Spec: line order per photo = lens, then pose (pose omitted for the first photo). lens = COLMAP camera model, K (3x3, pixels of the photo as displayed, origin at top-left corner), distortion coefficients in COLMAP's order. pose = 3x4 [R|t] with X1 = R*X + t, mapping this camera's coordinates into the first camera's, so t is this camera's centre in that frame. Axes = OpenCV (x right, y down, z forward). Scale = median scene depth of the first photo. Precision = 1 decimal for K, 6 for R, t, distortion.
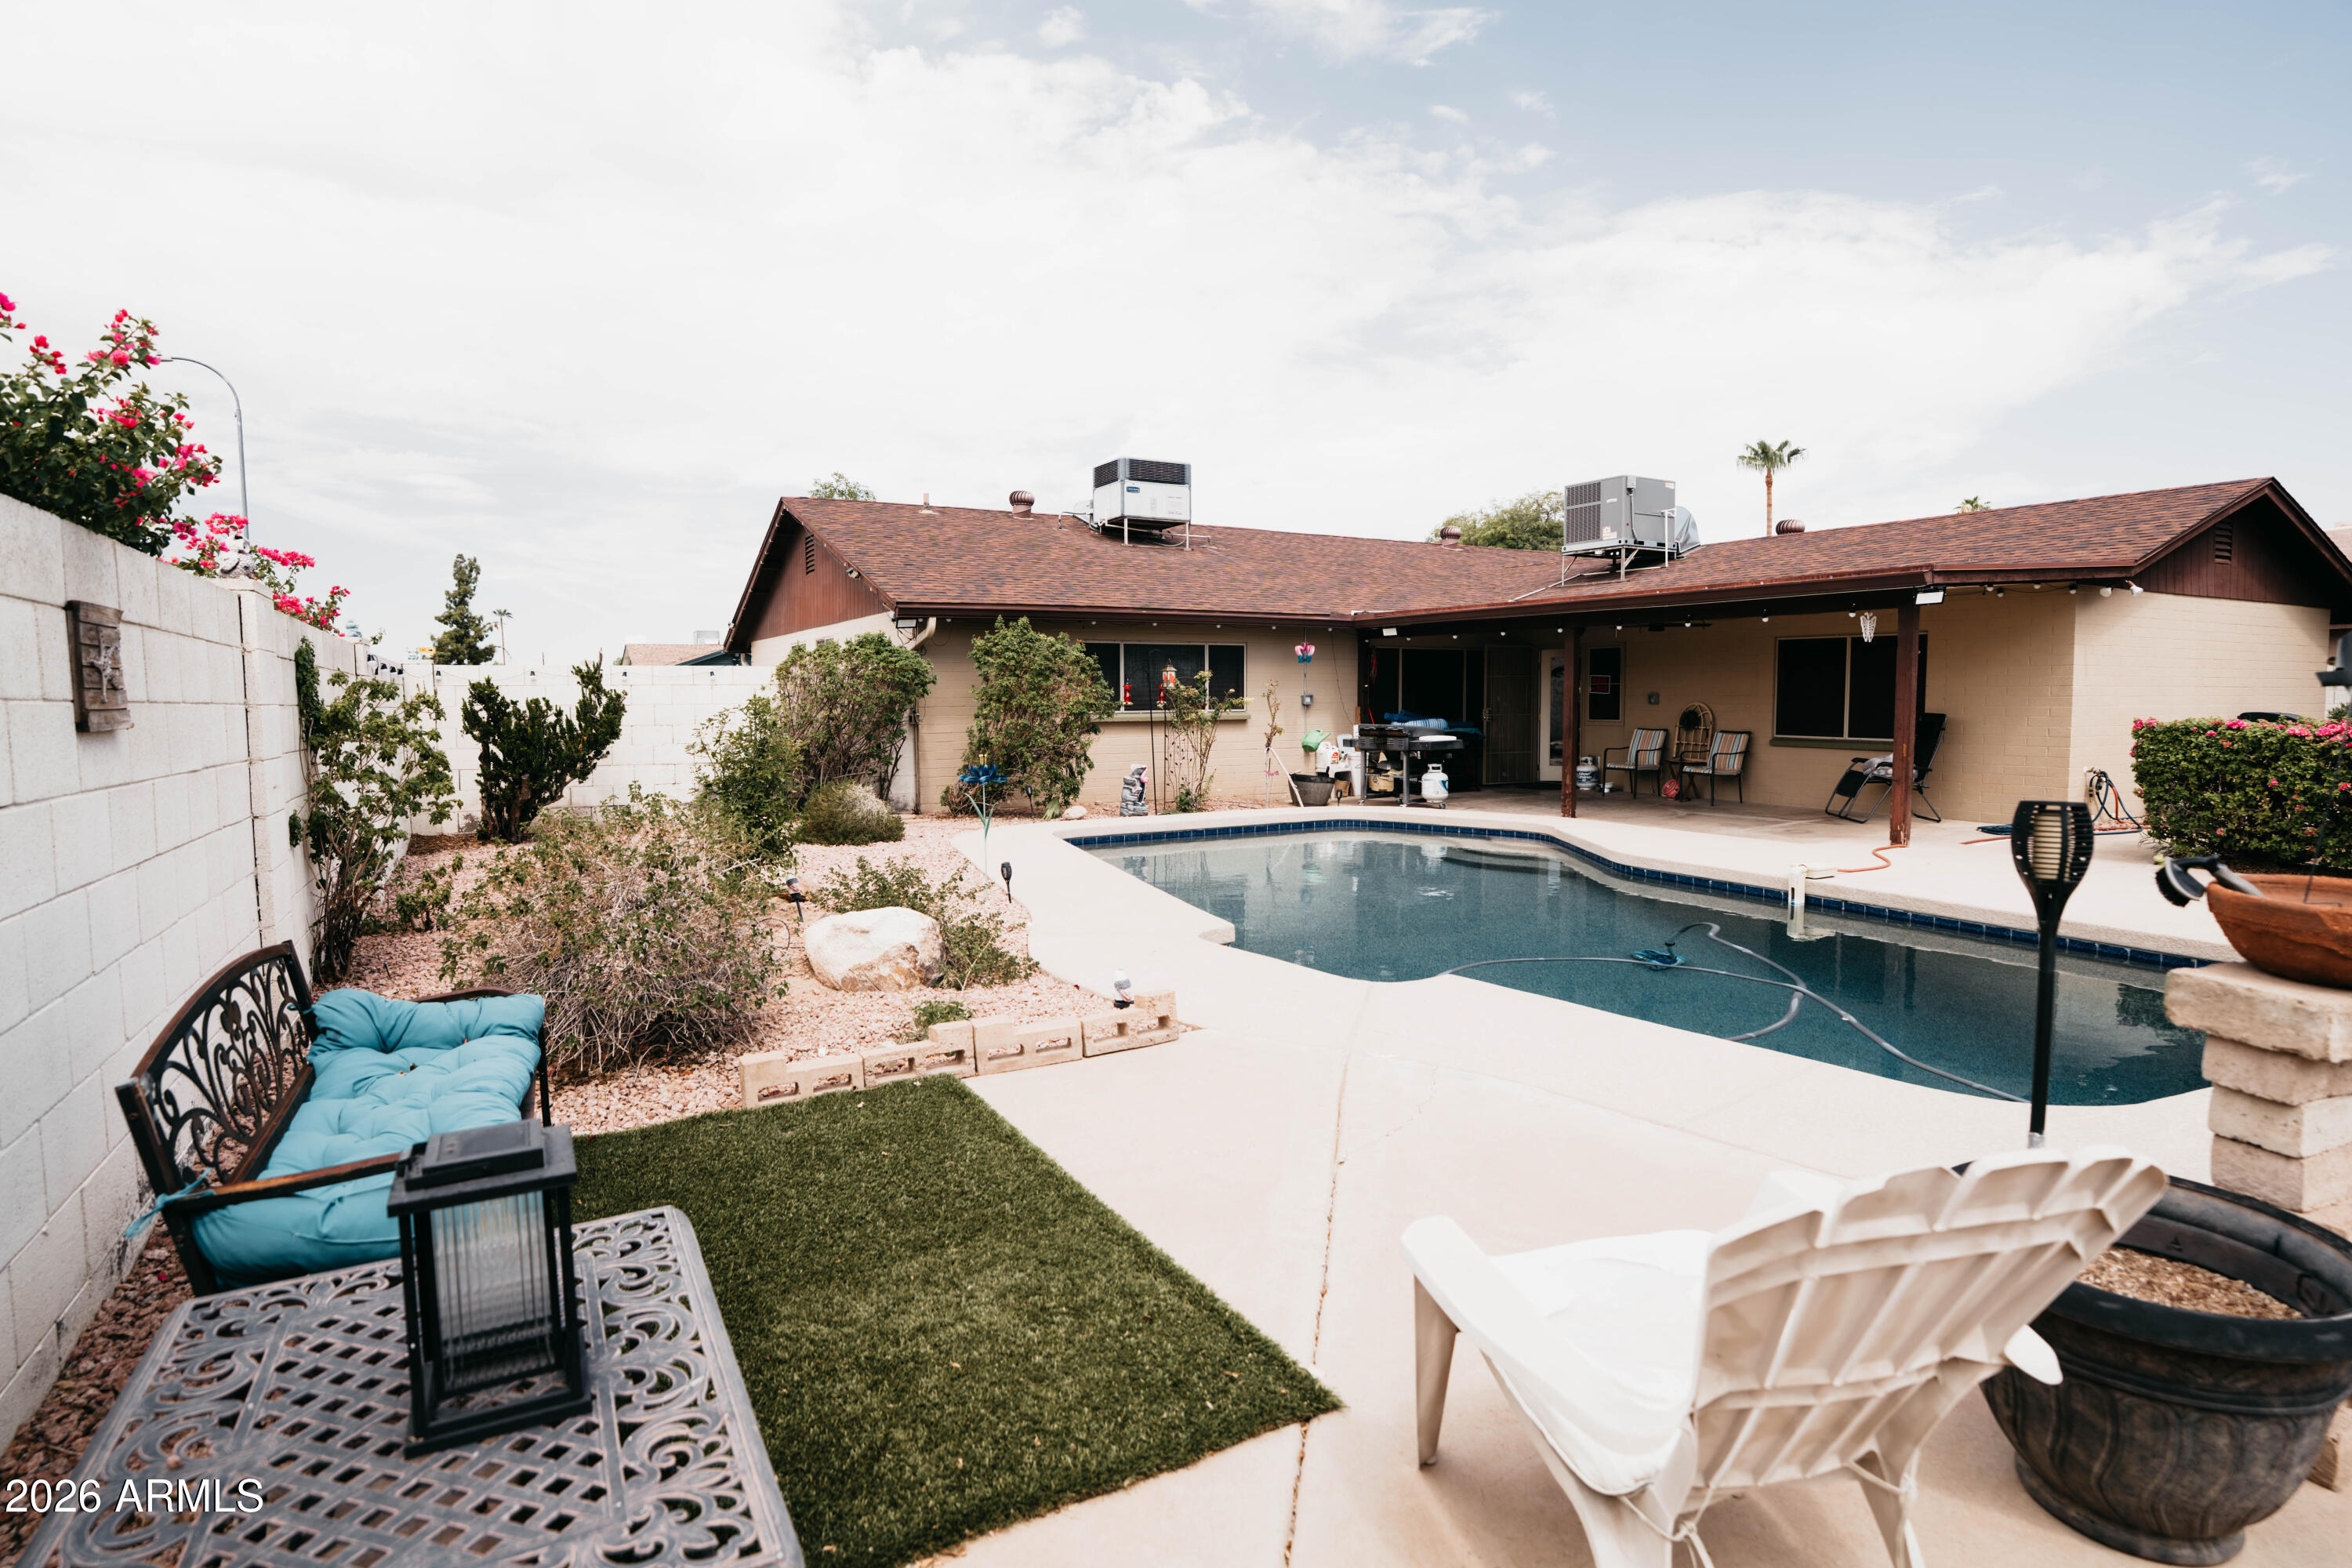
lens RADIAL K [[1218.4, 0, 1185.5], [0, 1218.4, 781.9], [0, 0, 1]] dist [-0.030744, 0.021883]
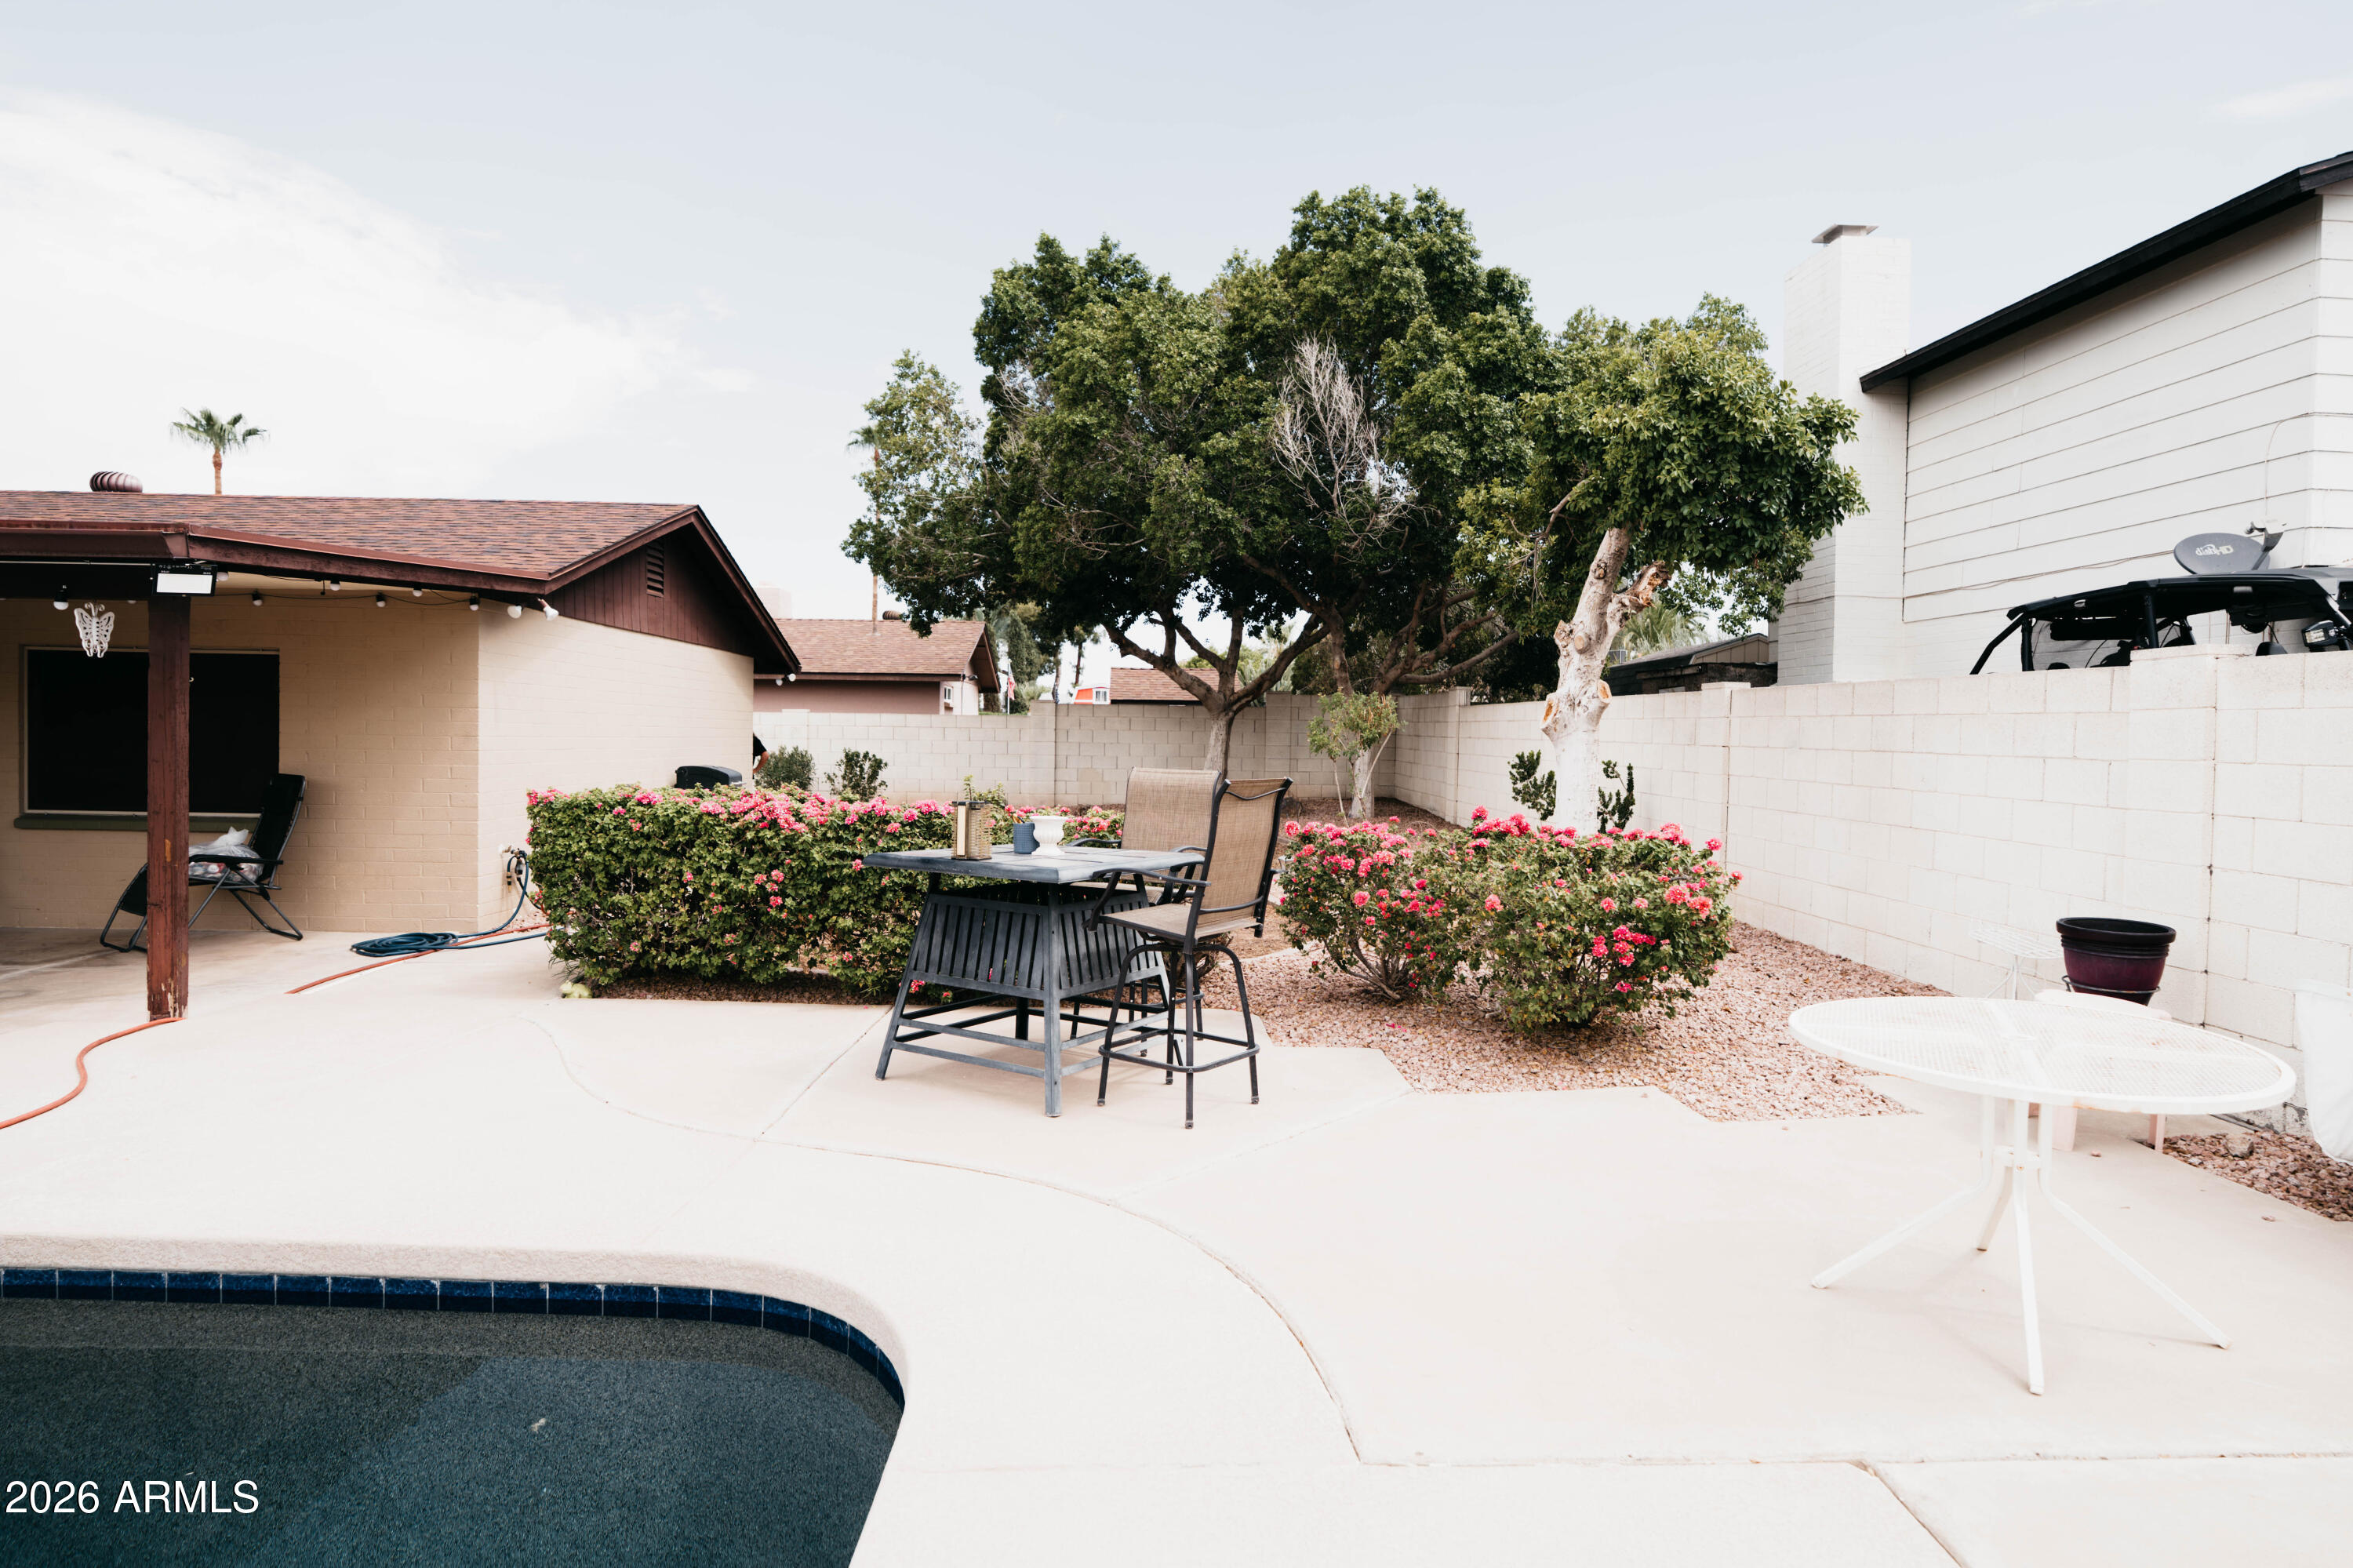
lens RADIAL K [[1249.2, 0, 1170.3], [0, 1249.2, 742.4], [0, 0, 1]] dist [0.000119, 0.000290]
pose [[0.480869, 0.004417, 0.876781, 0.290805], [0.047175, 0.998408, -0.030903, -0.034667], [-0.875522, 0.056223, 0.479895, 0.288260]]
